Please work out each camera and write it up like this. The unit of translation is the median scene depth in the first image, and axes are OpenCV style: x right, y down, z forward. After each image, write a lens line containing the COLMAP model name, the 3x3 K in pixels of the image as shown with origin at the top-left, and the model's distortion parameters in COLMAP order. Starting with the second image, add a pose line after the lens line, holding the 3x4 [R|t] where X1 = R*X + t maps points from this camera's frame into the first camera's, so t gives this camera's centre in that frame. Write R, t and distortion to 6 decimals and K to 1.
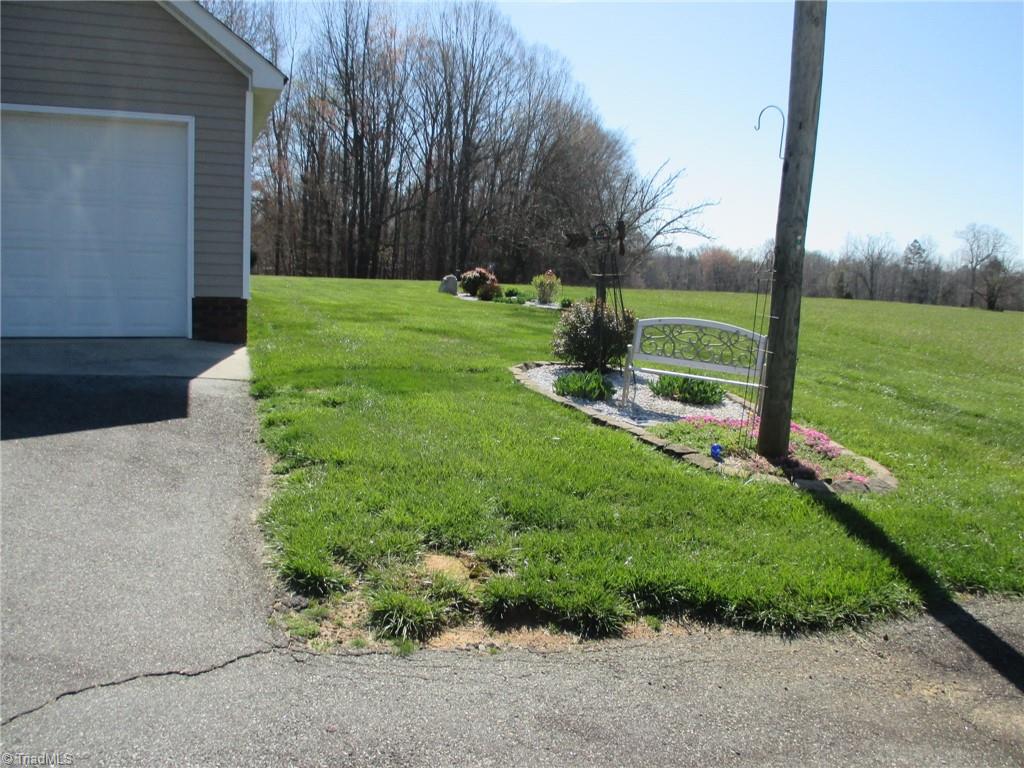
lens RADIAL K [[850.9, 0, 522.2], [0, 850.9, 353.1], [0, 0, 1]] dist [-0.031076, 0.013565]
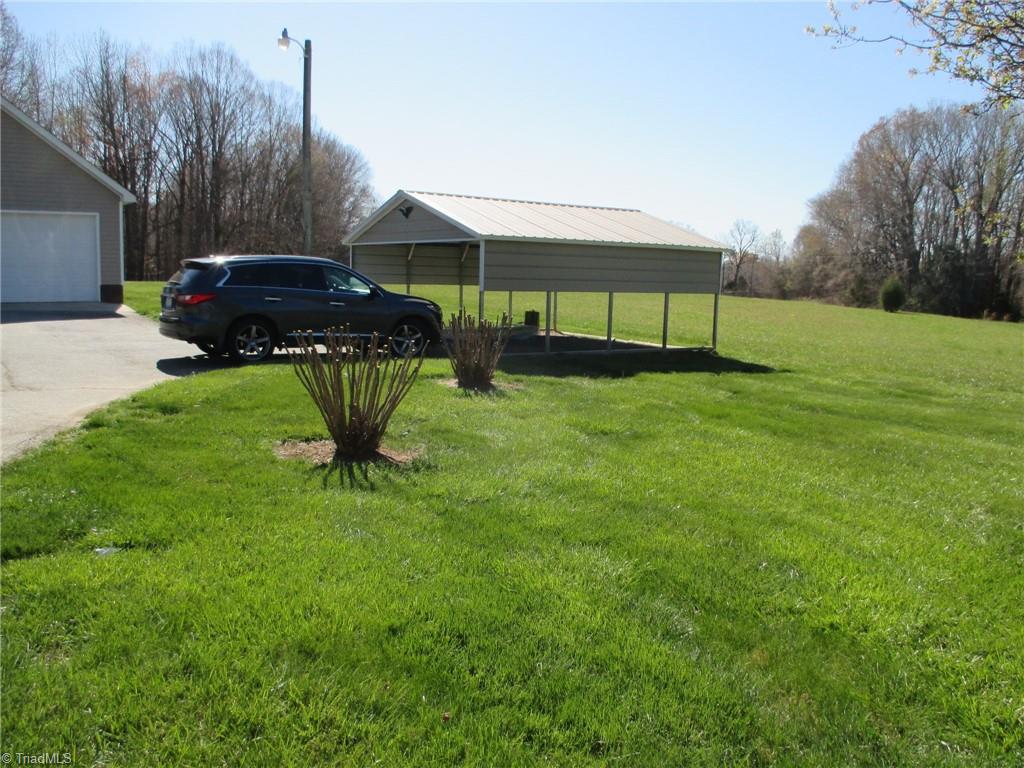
lens RADIAL K [[867.1, 0, 511.7], [0, 867.1, 331.3], [0, 0, 1]] dist [-0.034845, 0.004299]
pose [[0.966932, -0.055487, 0.248924, 0.021309], [0.061915, 0.997918, -0.018062, 0.028610], [-0.247403, 0.032877, 0.968355, -0.260174]]
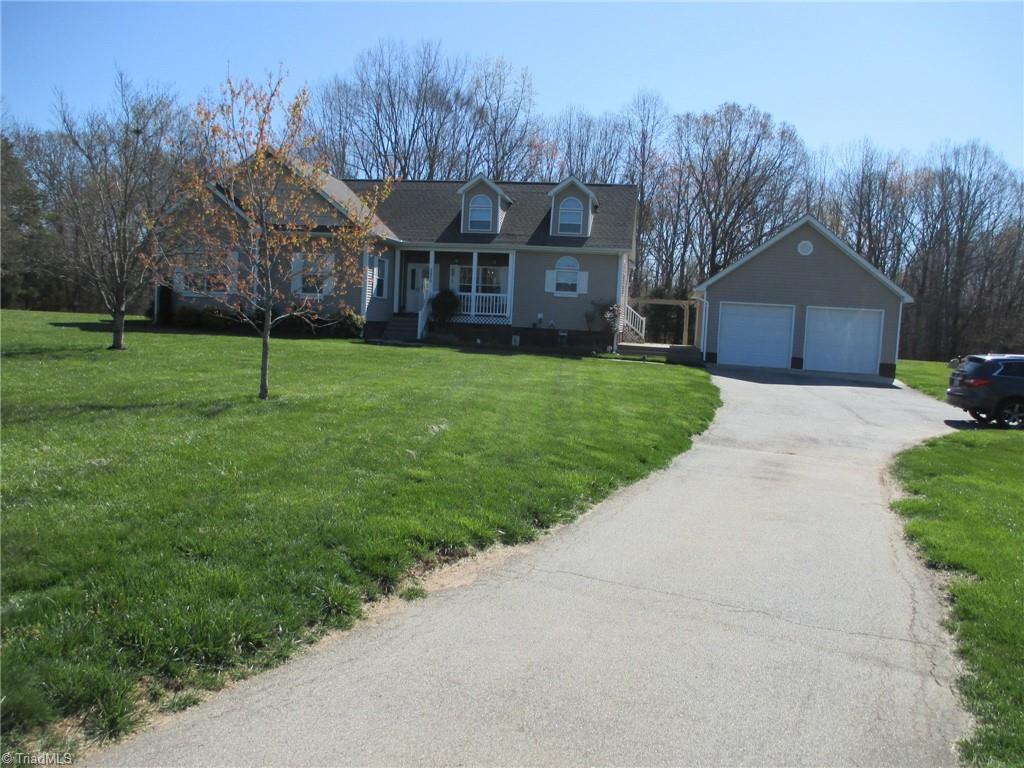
lens RADIAL K [[850.9, 0, 522.2], [0, 850.9, 353.1], [0, 0, 1]] dist [-0.031076, 0.013565]
pose [[0.861446, 0.029784, -0.506975, 0.013072], [-0.076191, 0.994560, -0.071033, 0.036164], [0.502101, 0.099818, 0.859029, -0.387617]]
